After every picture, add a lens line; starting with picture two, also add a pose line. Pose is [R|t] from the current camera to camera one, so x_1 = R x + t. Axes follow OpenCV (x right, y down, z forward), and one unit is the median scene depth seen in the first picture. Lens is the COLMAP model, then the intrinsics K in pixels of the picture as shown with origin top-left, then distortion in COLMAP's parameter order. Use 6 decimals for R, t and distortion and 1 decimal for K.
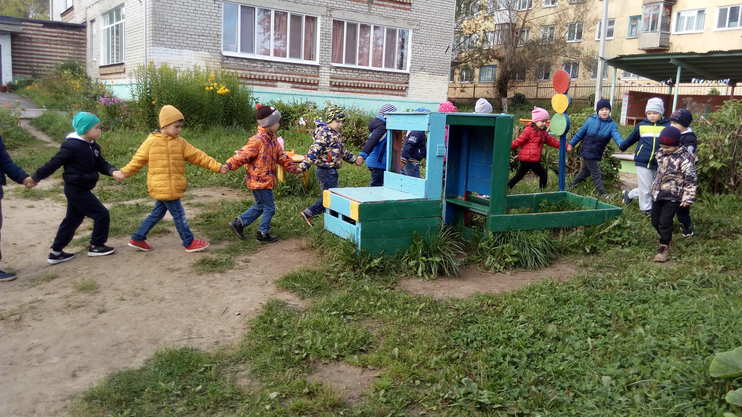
lens RADIAL K [[617.3, 0, 371.0], [0, 617.3, 208.5], [0, 0, 1]] dist [0.120409, -0.194025]
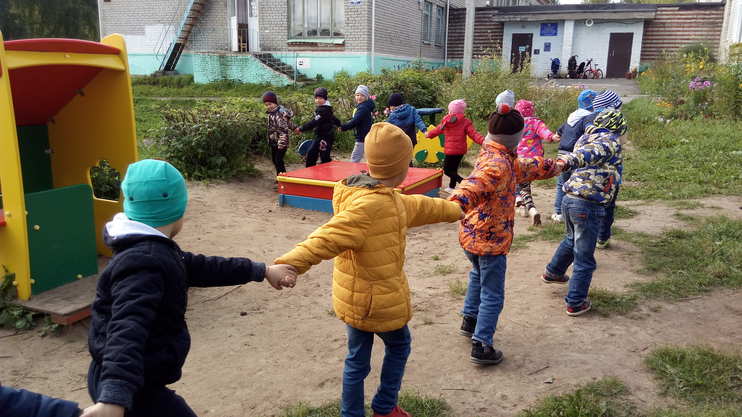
lens RADIAL K [[617.3, 0, 371.0], [0, 617.3, 208.5], [0, 0, 1]] dist [0.120409, -0.194025]
pose [[0.564423, 0.135032, -0.814367, 0.205544], [-0.117250, 0.989642, 0.082831, -0.056092], [0.817117, 0.048733, 0.574409, 0.367504]]
